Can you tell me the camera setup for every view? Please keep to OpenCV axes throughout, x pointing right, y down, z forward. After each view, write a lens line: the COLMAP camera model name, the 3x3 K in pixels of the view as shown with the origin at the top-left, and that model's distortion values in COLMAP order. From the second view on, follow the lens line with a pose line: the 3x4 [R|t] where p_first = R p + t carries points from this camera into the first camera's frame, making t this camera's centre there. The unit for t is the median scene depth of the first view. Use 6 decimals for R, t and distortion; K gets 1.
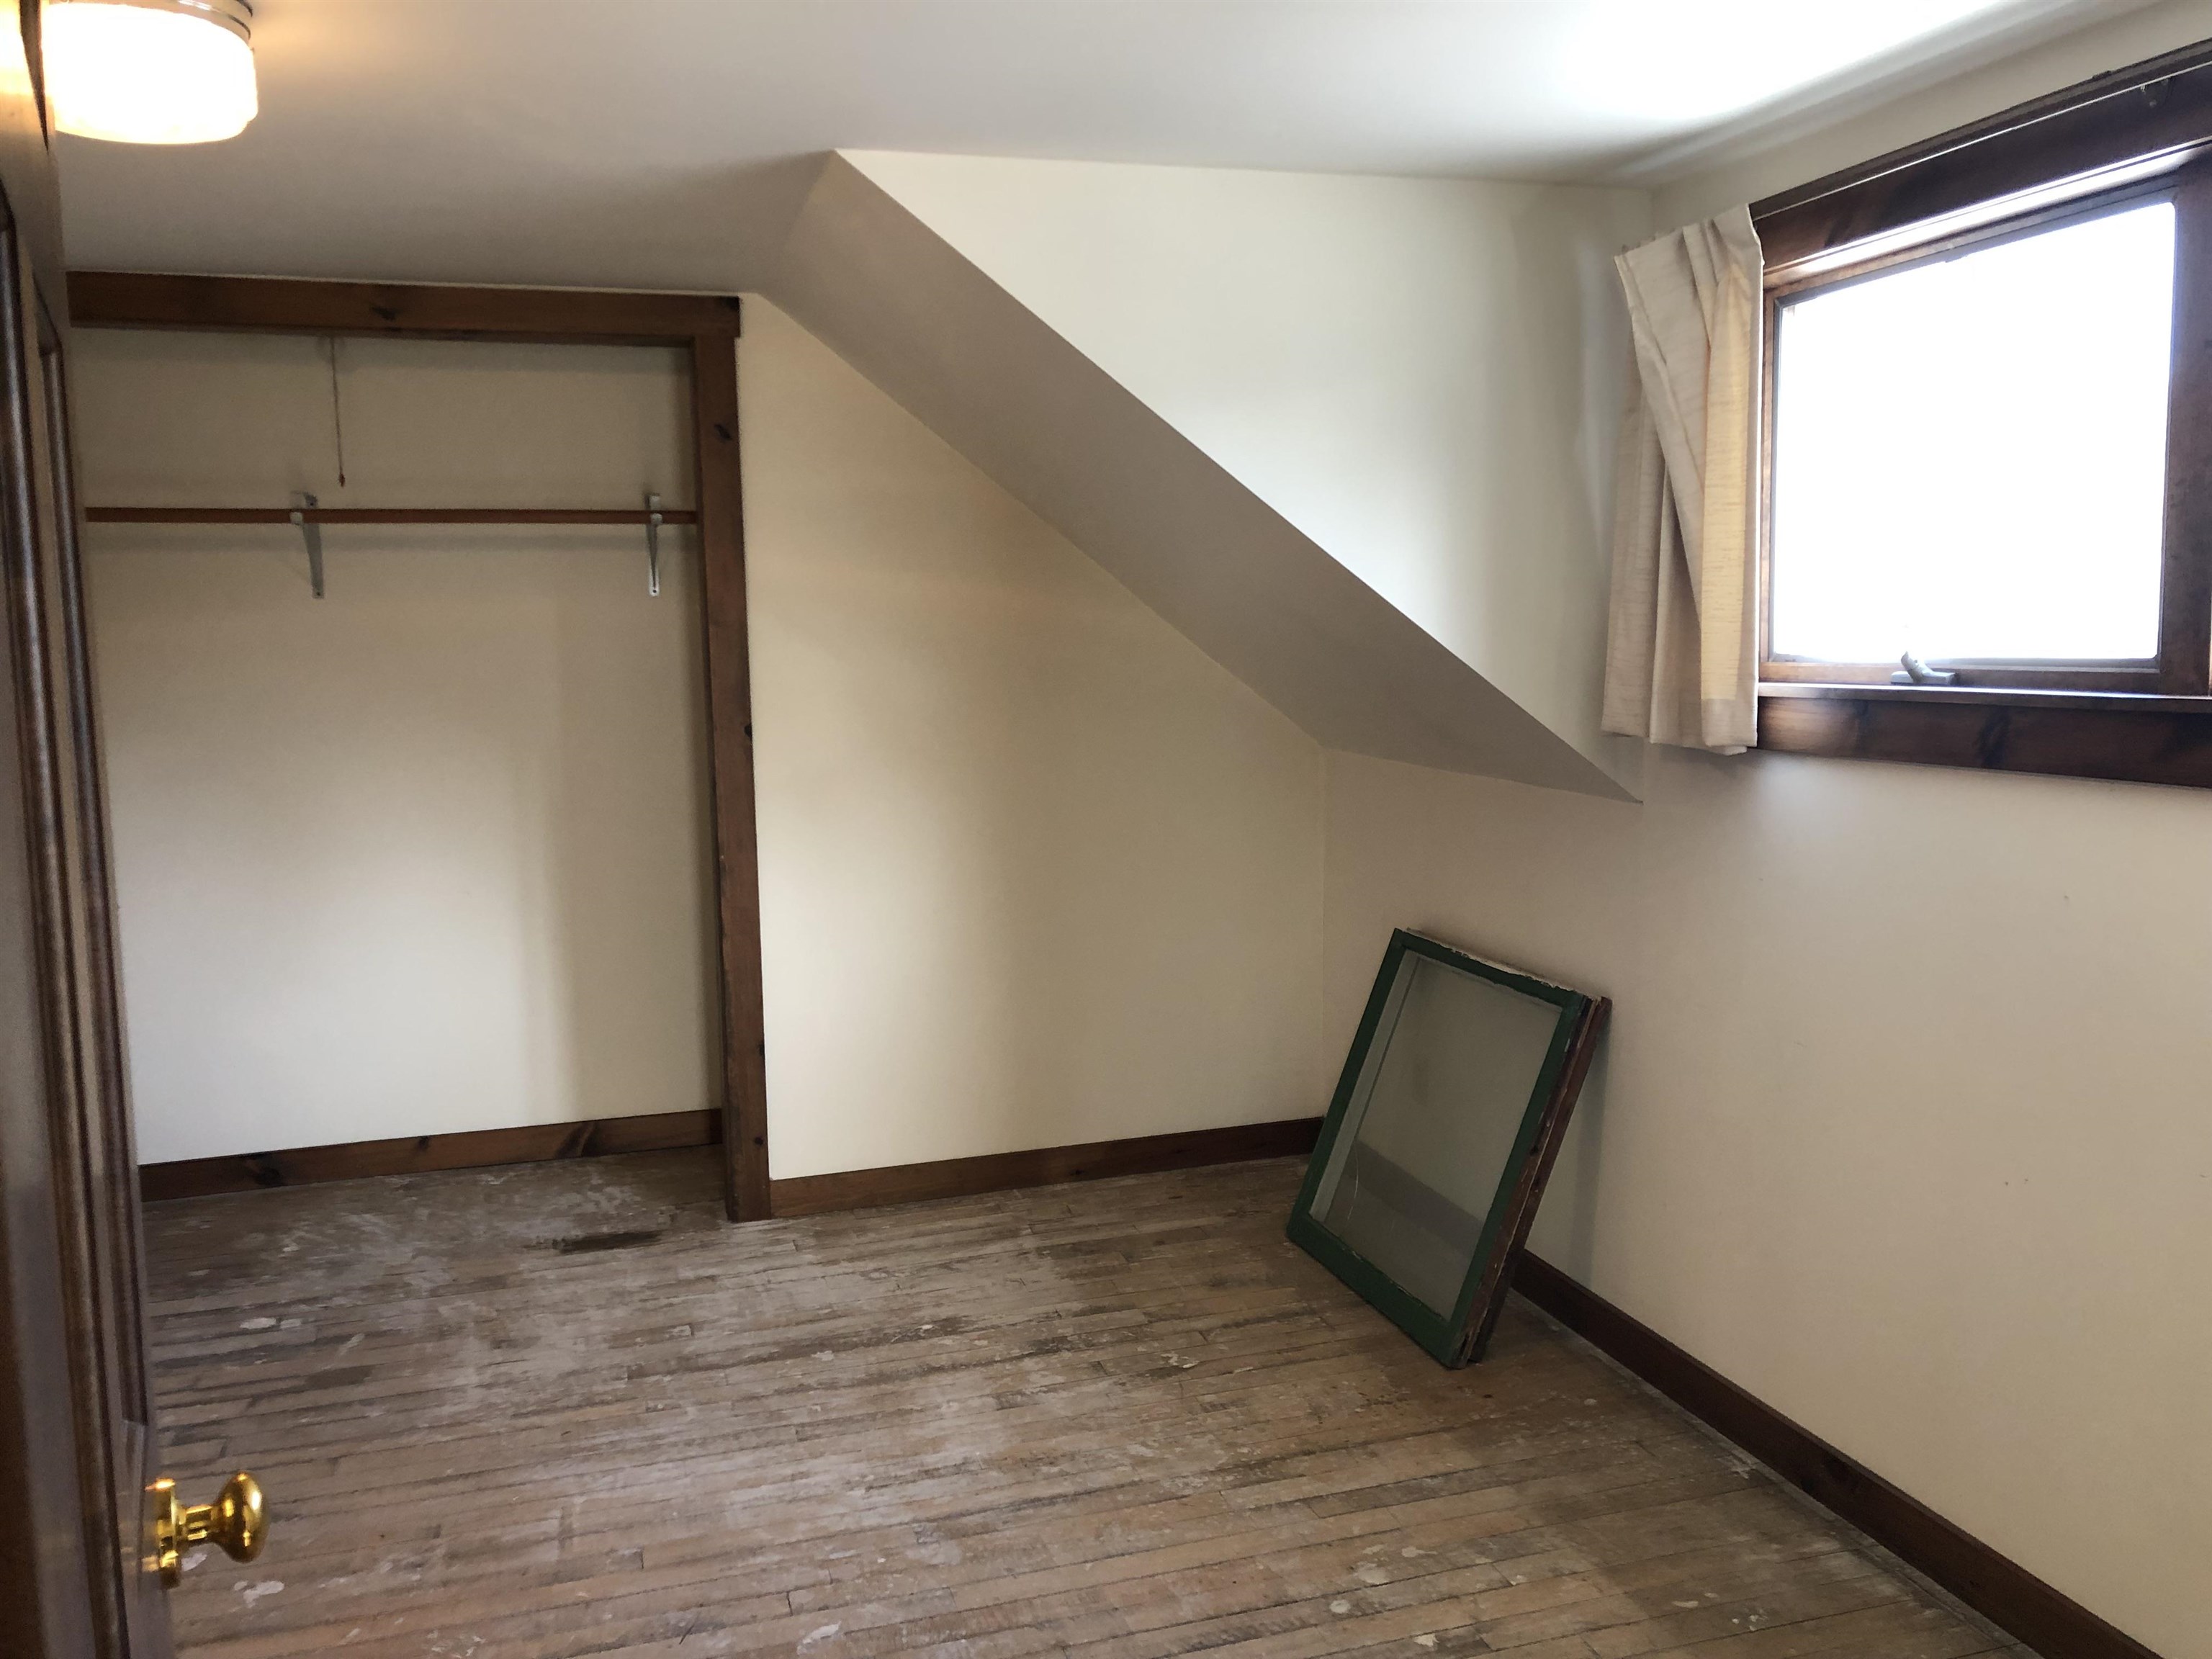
lens RADIAL K [[1809.4, 0, 1112.4], [0, 1809.4, 819.6], [0, 0, 1]] dist [0.032329, -0.003970]
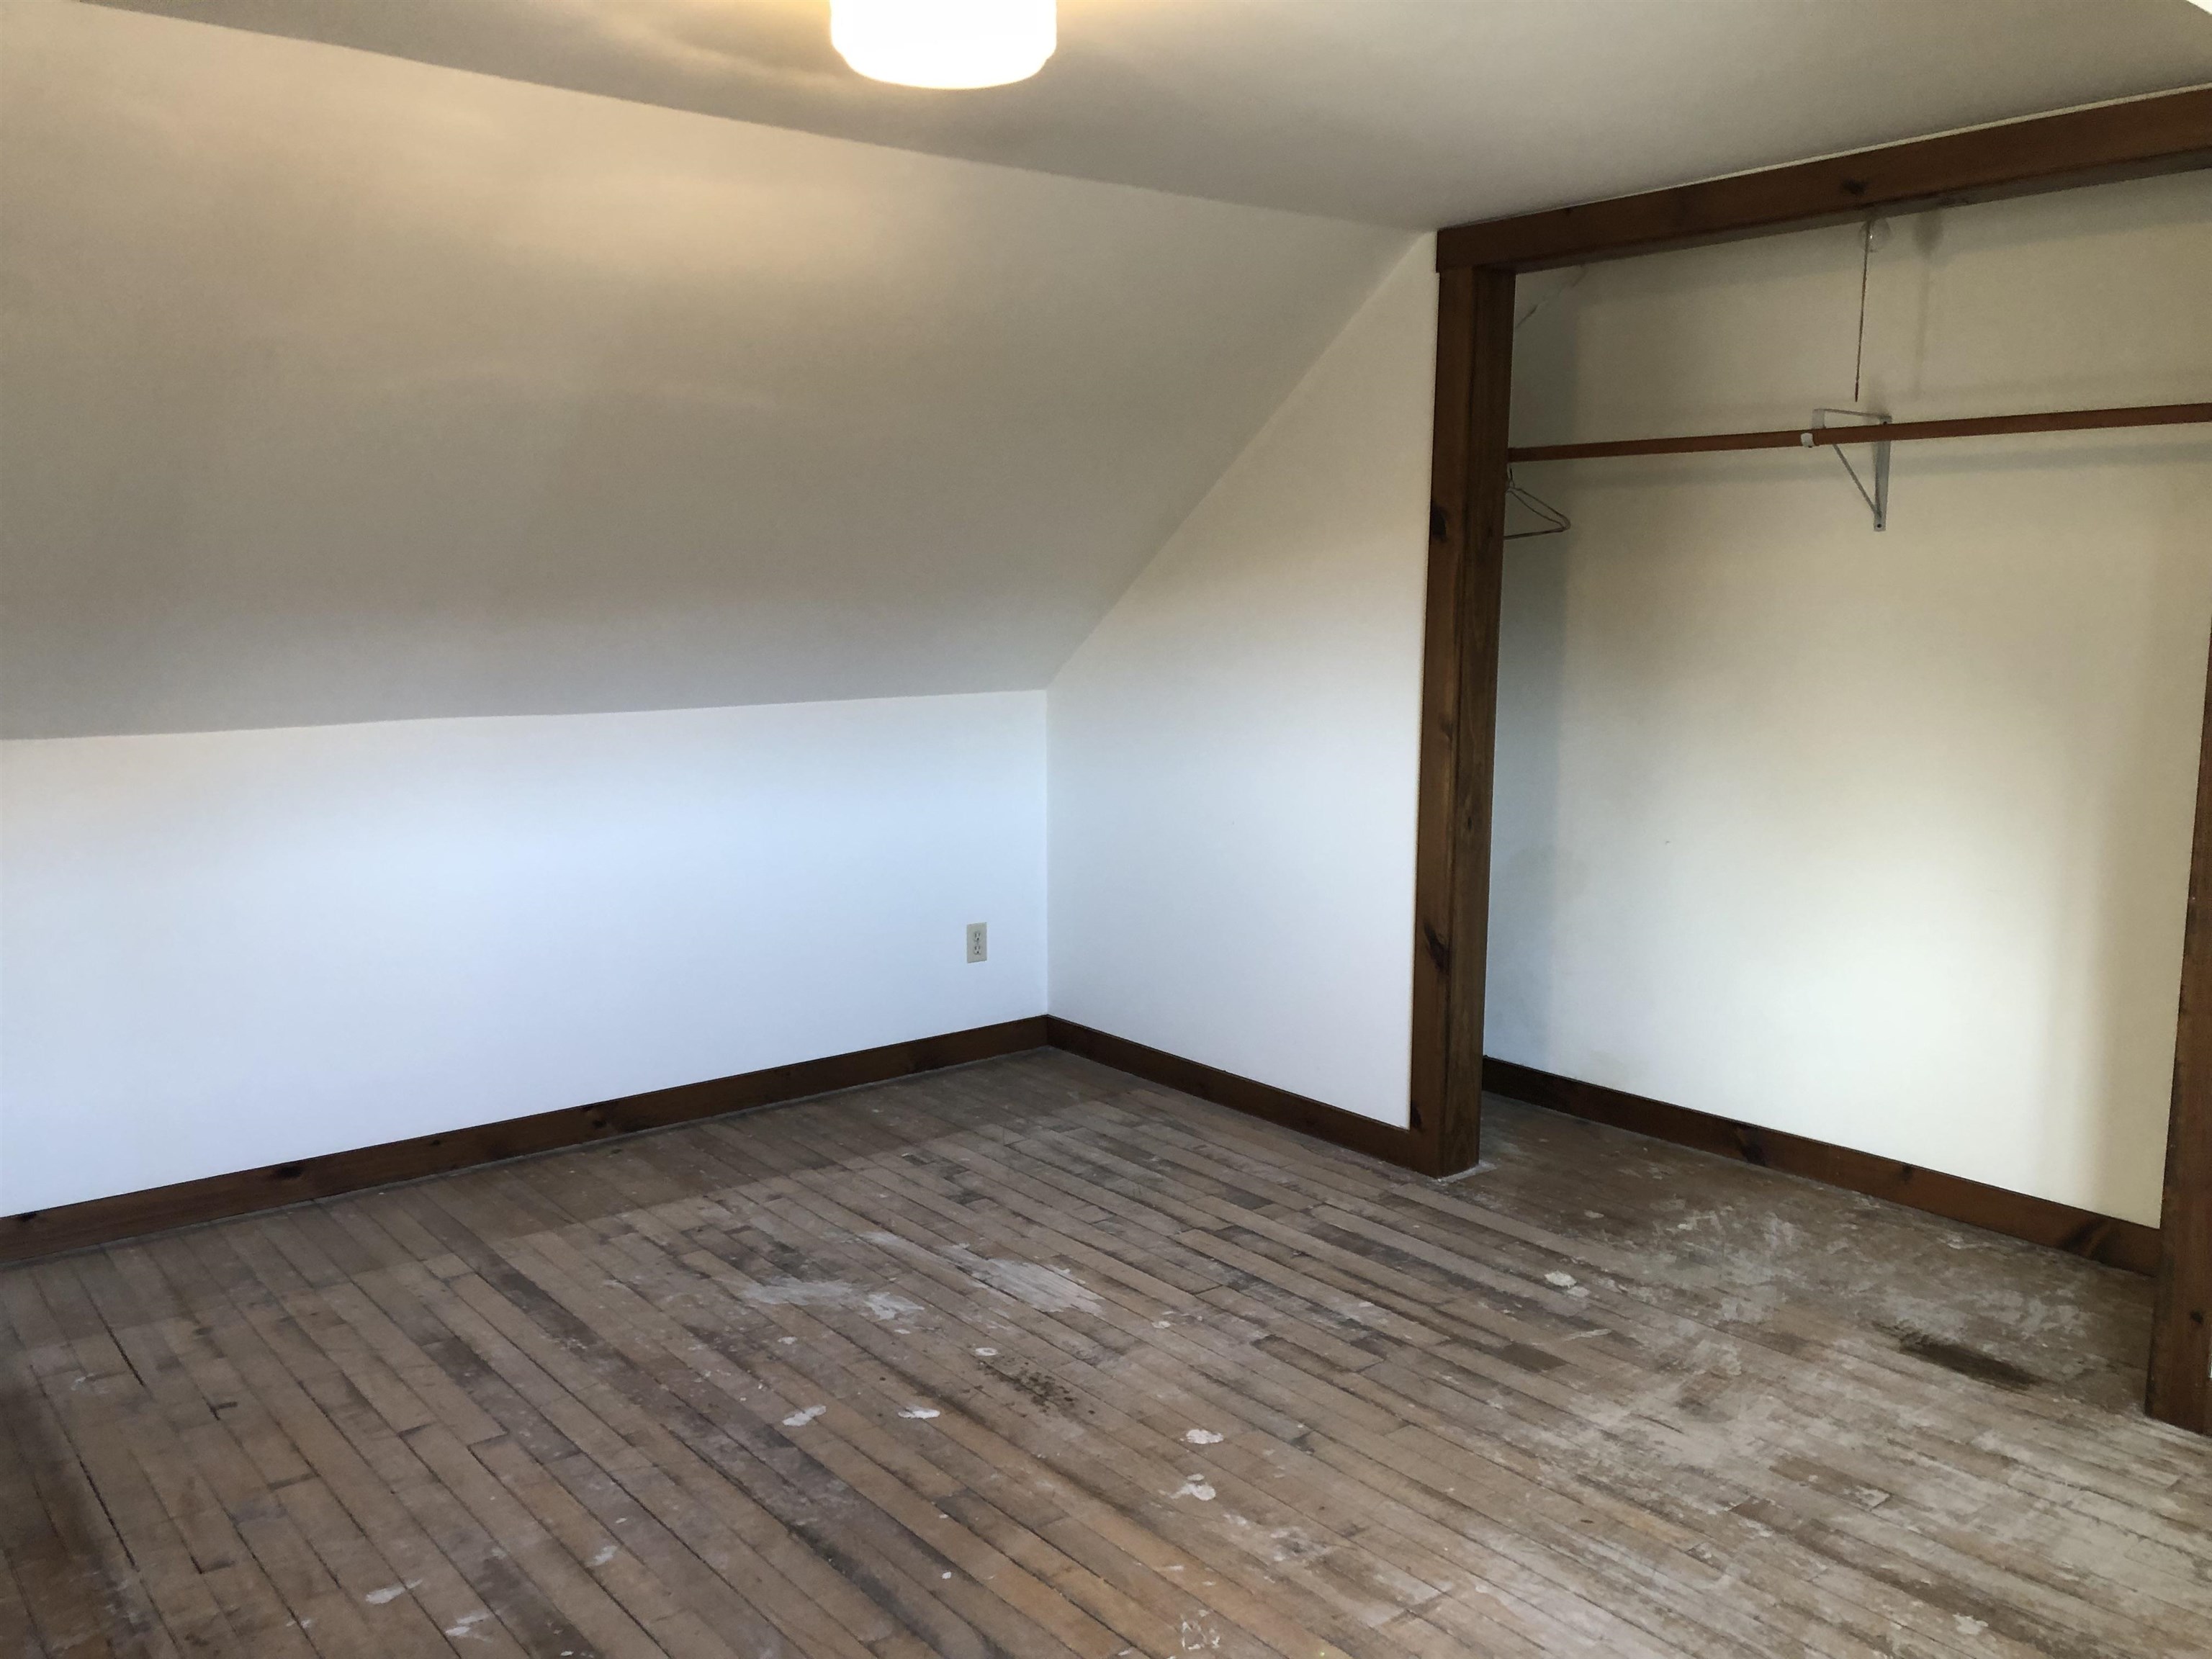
lens RADIAL K [[1809.4, 0, 1112.4], [0, 1809.4, 819.6], [0, 0, 1]] dist [0.032329, -0.003970]
pose [[0.381974, 0.139078, -0.913648, 0.282909], [-0.113682, 0.988175, 0.102895, -0.037103], [0.917155, 0.064562, 0.393268, 0.374939]]
